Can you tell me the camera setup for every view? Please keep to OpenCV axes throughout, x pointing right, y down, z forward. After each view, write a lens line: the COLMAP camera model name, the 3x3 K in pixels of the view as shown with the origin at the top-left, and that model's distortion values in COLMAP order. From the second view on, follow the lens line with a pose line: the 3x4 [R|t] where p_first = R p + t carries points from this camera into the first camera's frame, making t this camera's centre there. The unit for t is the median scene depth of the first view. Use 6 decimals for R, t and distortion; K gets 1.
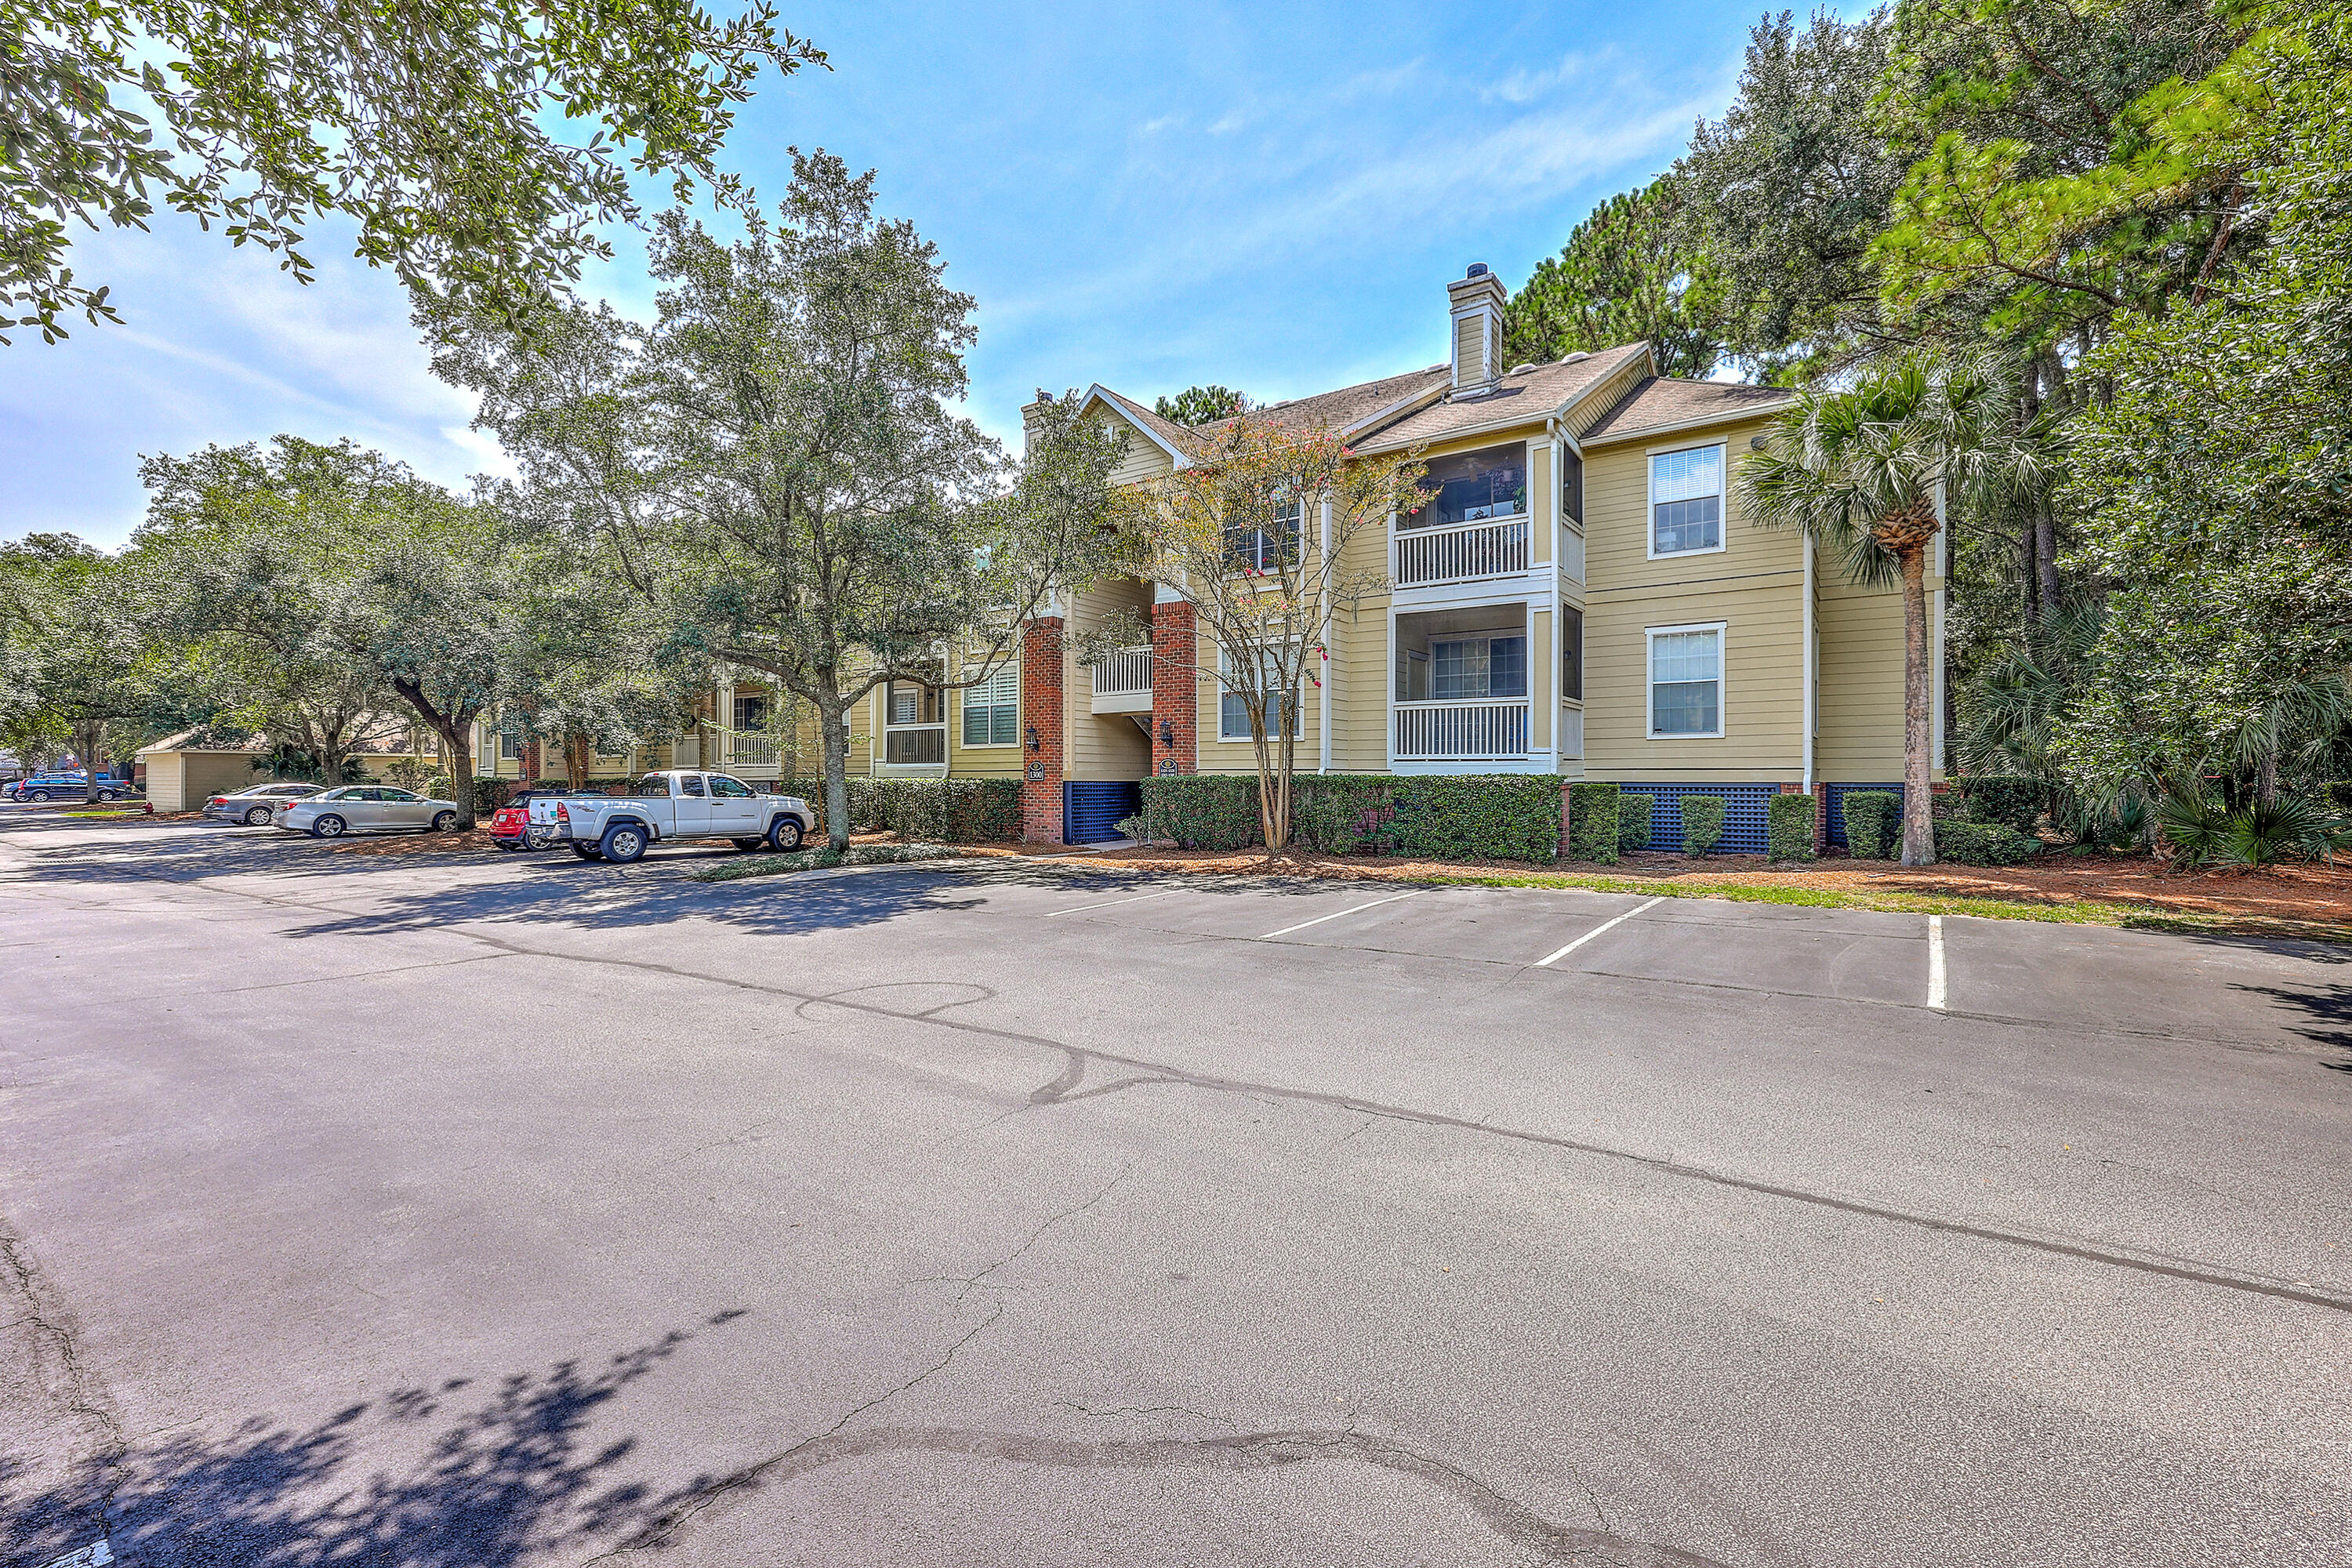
lens RADIAL K [[942.0, 0, 1194.3], [0, 942.0, 795.5], [0, 0, 1]] dist [0.000453, 0.000603]
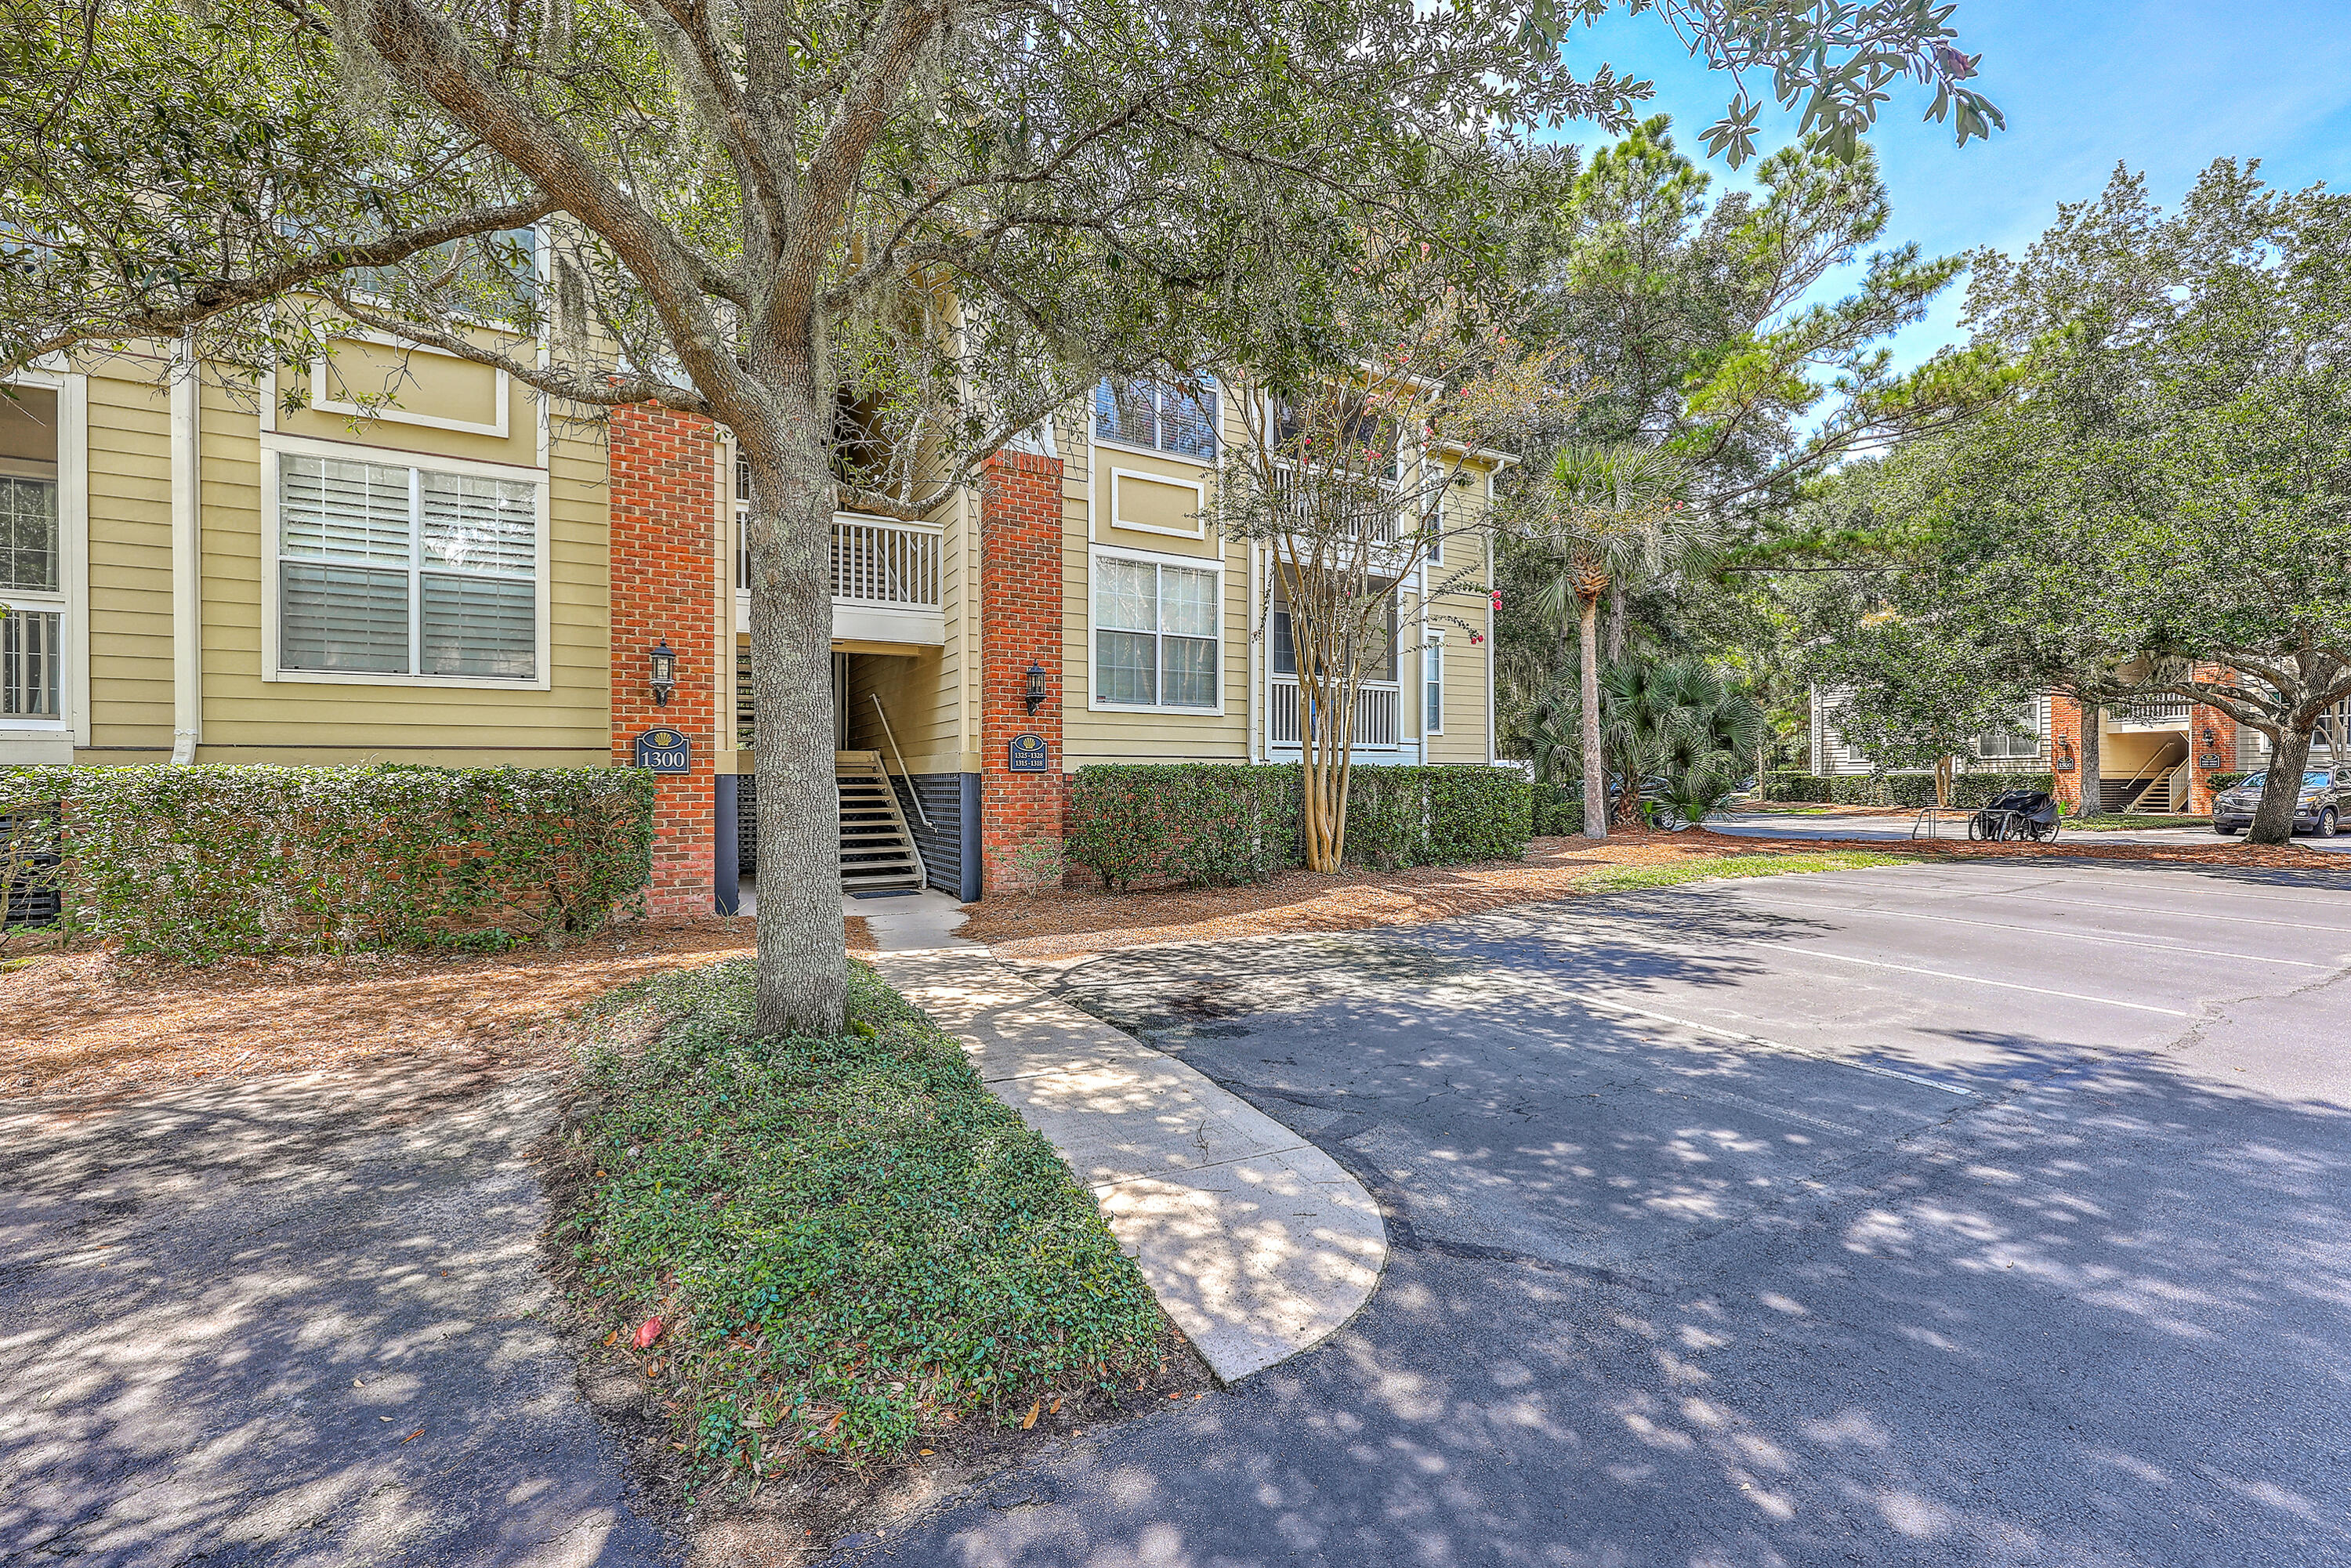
lens RADIAL K [[941.6, 0, 1175.6], [0, 941.6, 788.2], [0, 0, 1]] dist [0.000453, 0.000603]
pose [[0.443021, -0.010856, 0.896445, -0.441867], [0.019566, 0.999806, 0.002439, -0.006173], [-0.896298, 0.016459, 0.443148, 0.609985]]
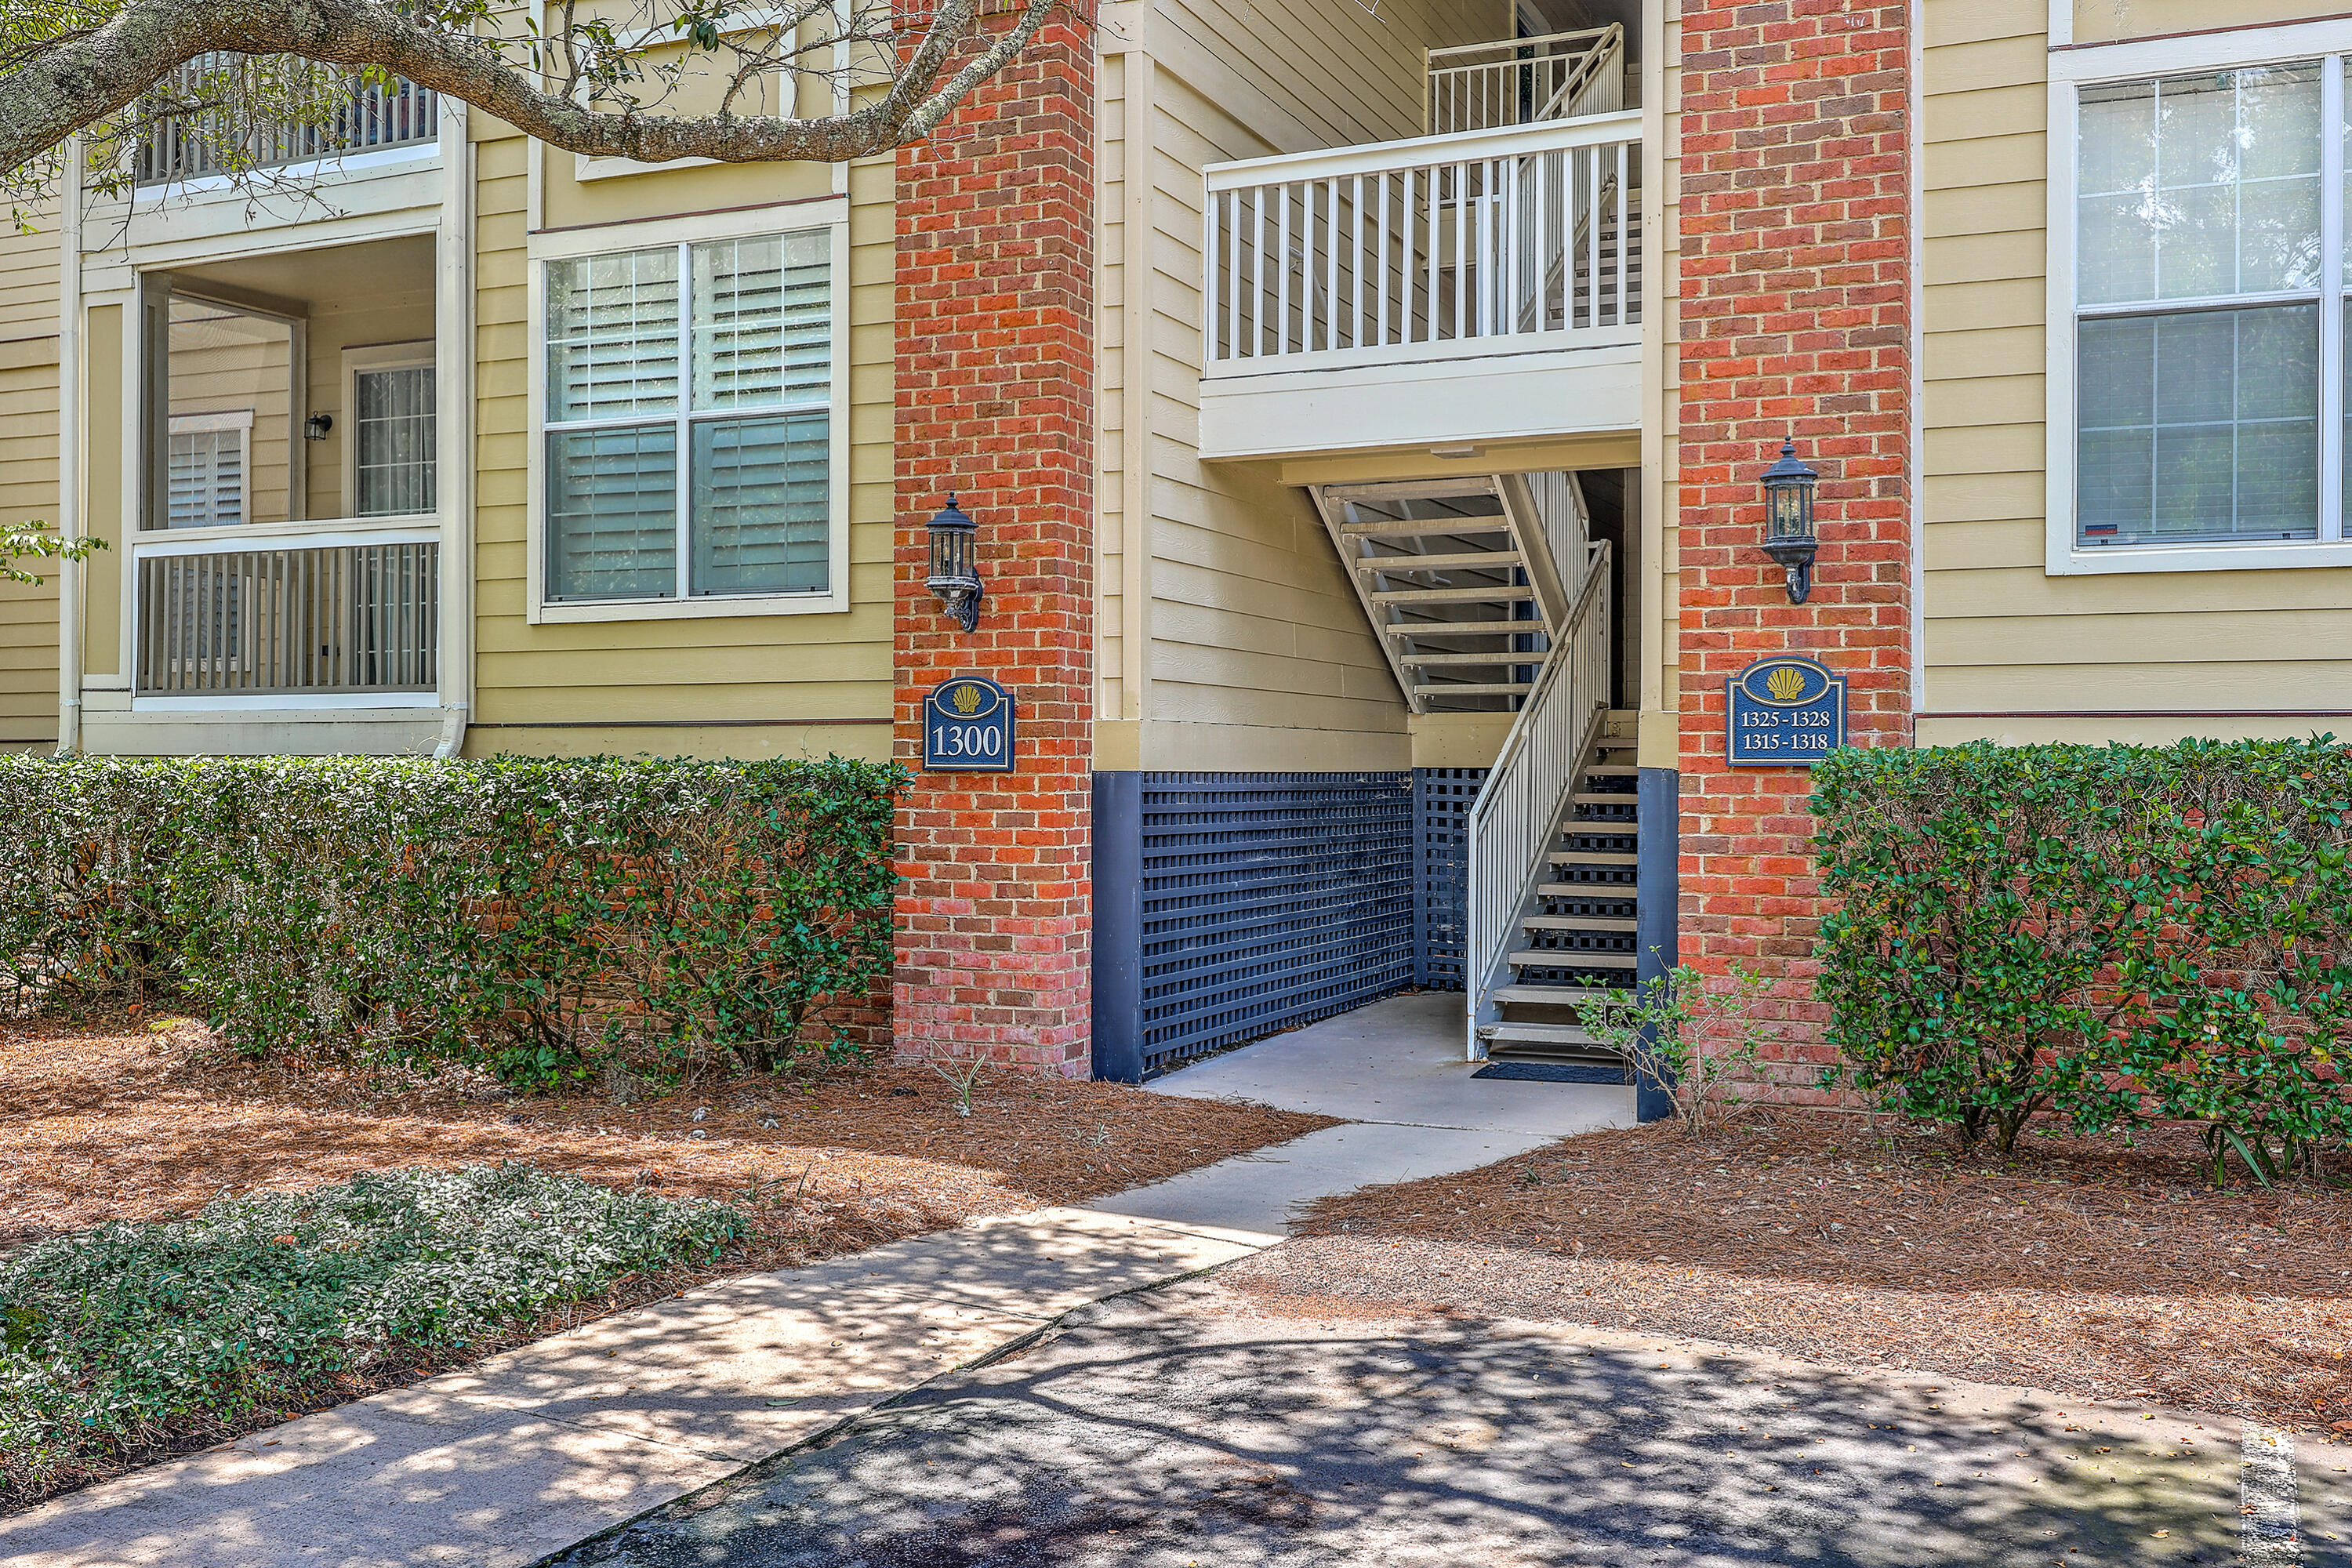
lens RADIAL K [[2180.0, 0, 1179.9], [0, 2180.0, 770.3], [0, 0, 1]] dist [-0.008023, 0.000000]
pose [[0.984692, 0.001419, 0.174296, -0.204570], [0.001612, 0.999850, -0.017243, -0.007854], [-0.174294, 0.017260, 0.984542, 0.529102]]
